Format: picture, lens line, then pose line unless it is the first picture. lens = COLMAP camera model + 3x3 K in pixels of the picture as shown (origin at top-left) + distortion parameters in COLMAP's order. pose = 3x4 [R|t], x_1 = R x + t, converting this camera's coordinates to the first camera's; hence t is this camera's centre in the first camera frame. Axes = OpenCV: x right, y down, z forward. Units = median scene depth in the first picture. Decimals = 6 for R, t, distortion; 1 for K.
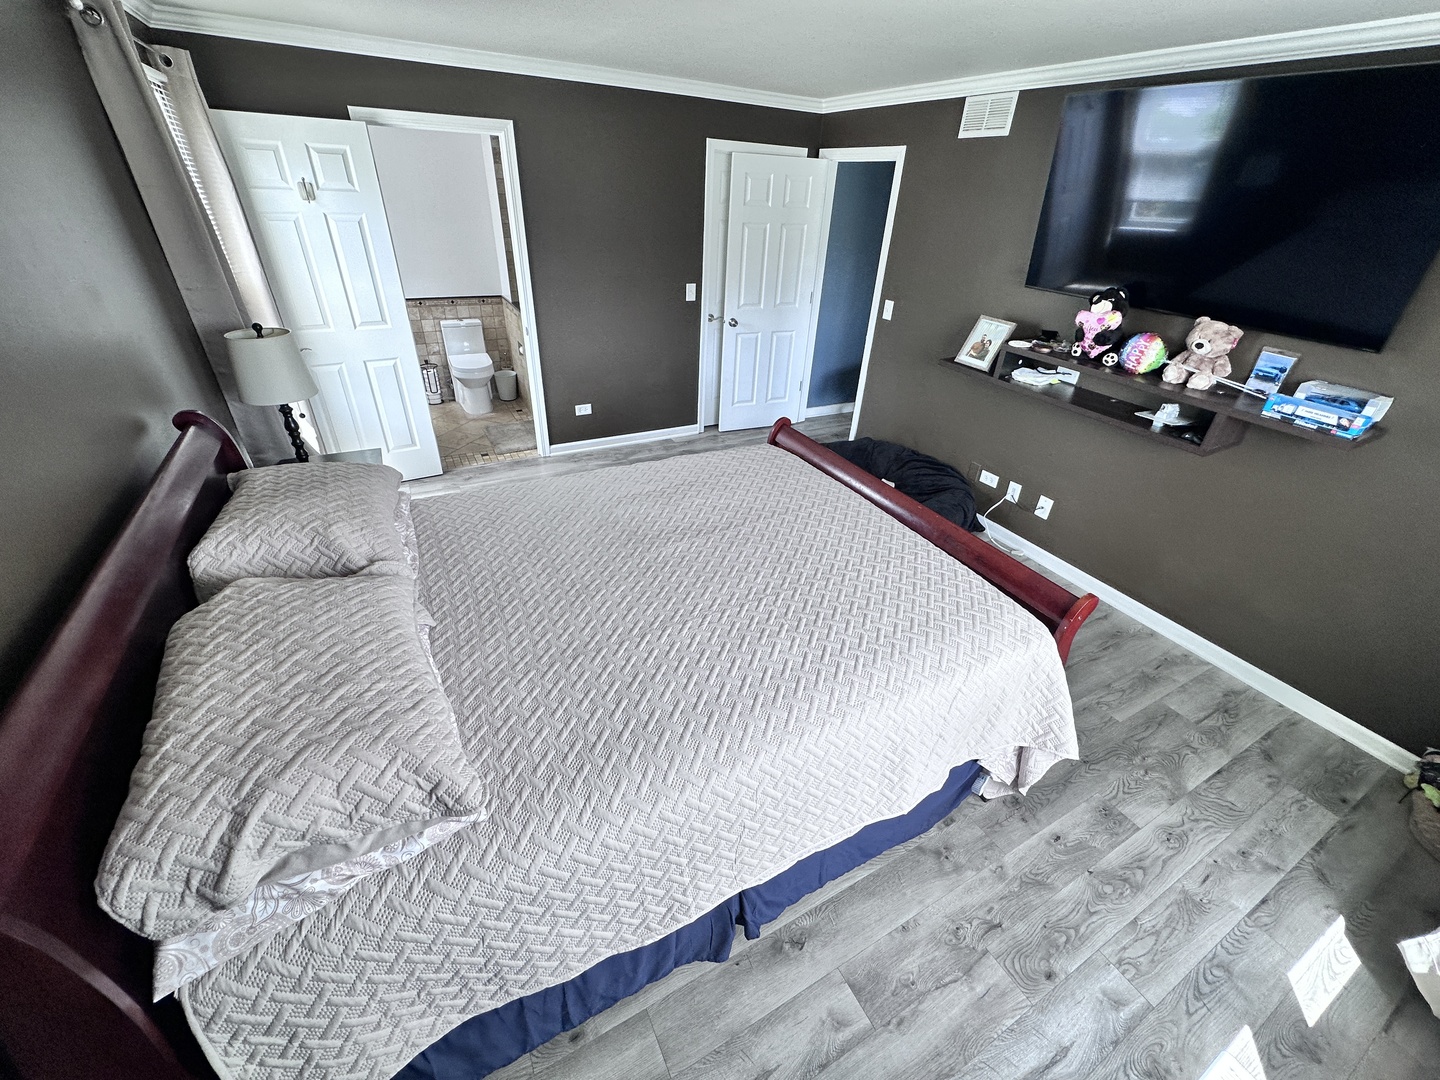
lens RADIAL K [[574.7, 0, 716.8], [0, 574.7, 539.7], [0, 0, 1]] dist [-0.003413, 0.000093]
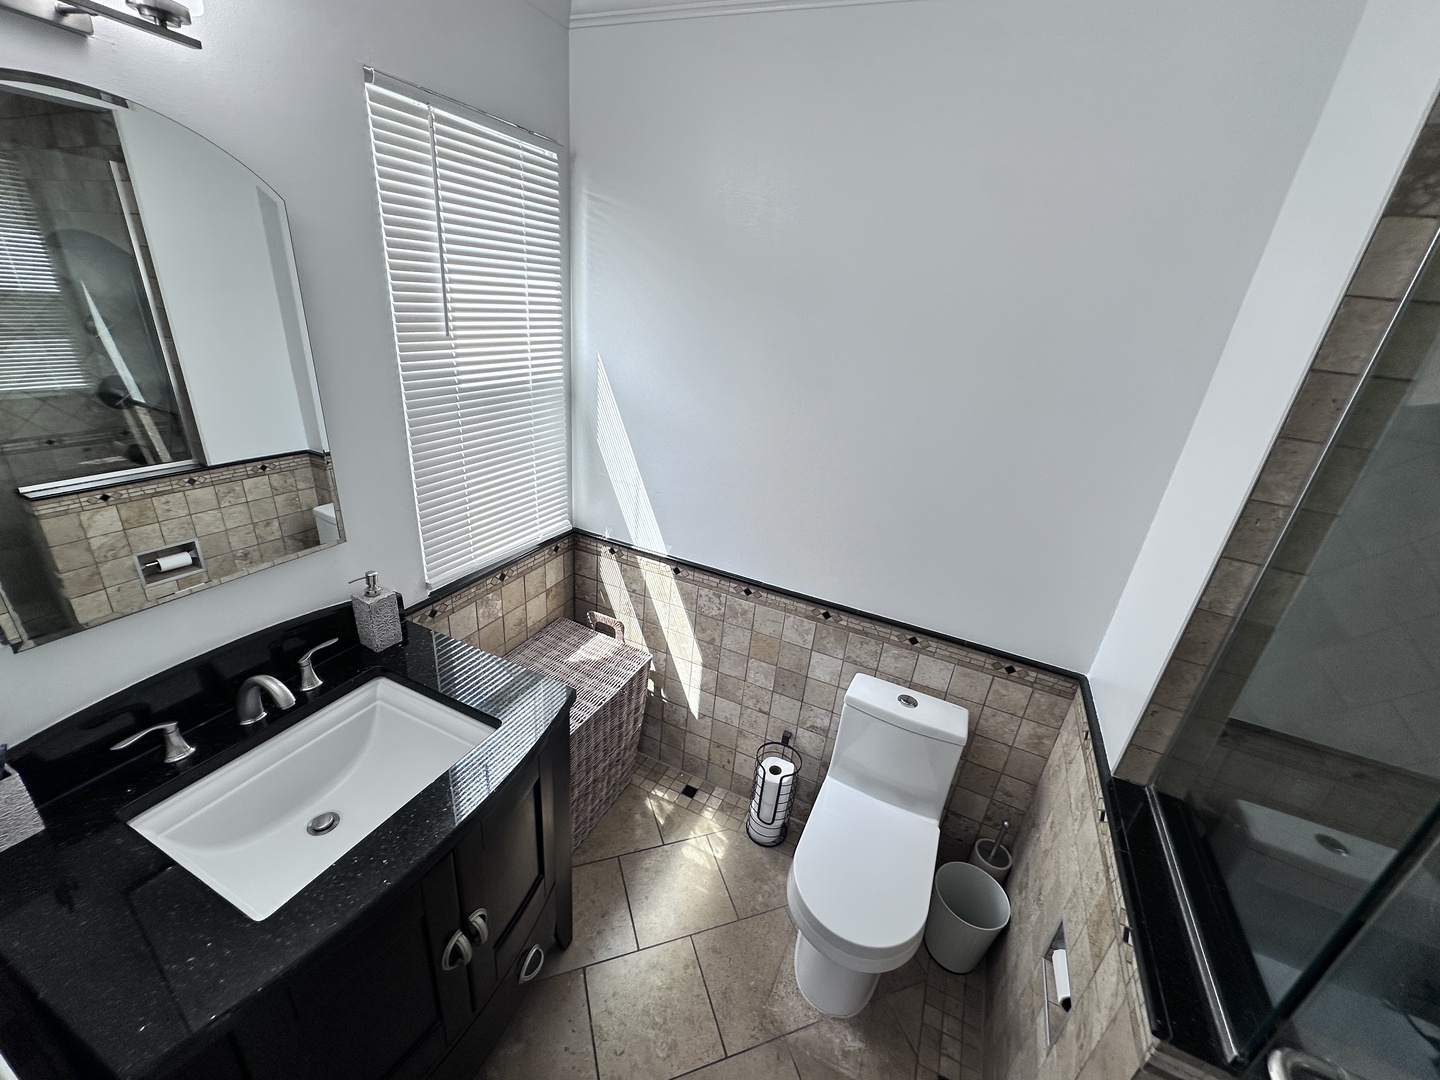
lens RADIAL K [[574.7, 0, 716.8], [0, 574.7, 539.7], [0, 0, 1]] dist [-0.003413, 0.000093]
pose [[0.597334, 0.326009, -0.732742, -0.300889], [-0.471871, 0.881635, 0.007583, -0.407464], [0.648483, 0.341230, 0.680465, 0.672752]]
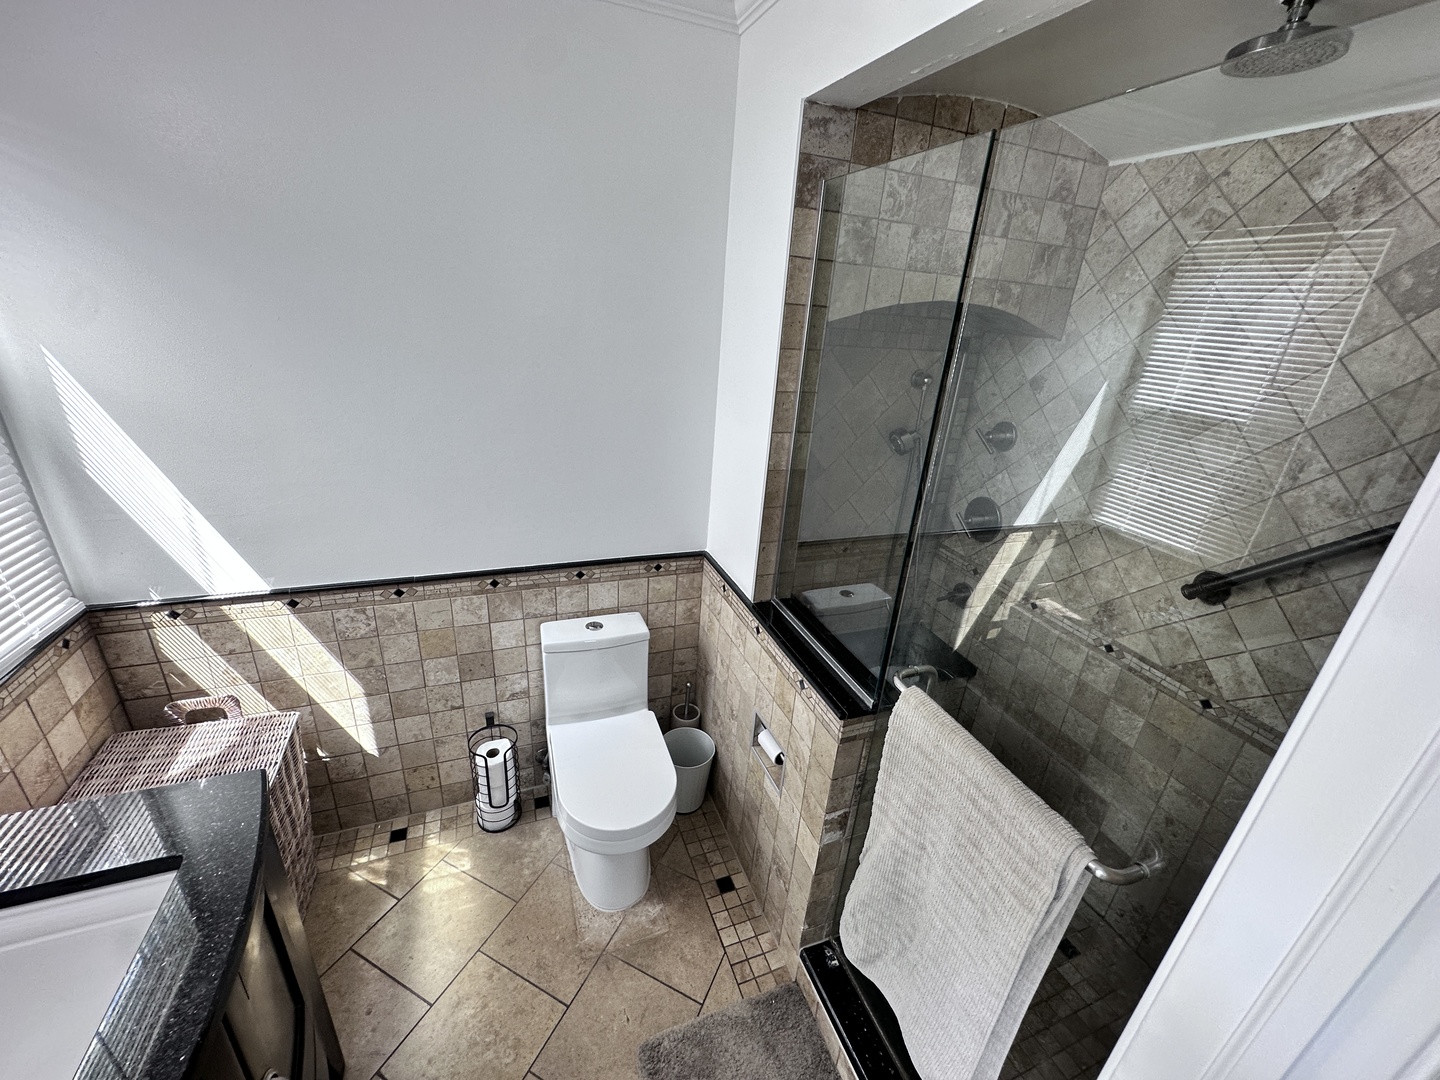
lens RADIAL K [[574.7, 0, 716.8], [0, 574.7, 539.7], [0, 0, 1]] dist [-0.003413, 0.000093]
pose [[0.990866, 0.070299, -0.115077, -0.328320], [-0.088071, 0.983588, -0.157473, -0.379714], [0.102118, 0.166169, 0.980795, 0.636040]]
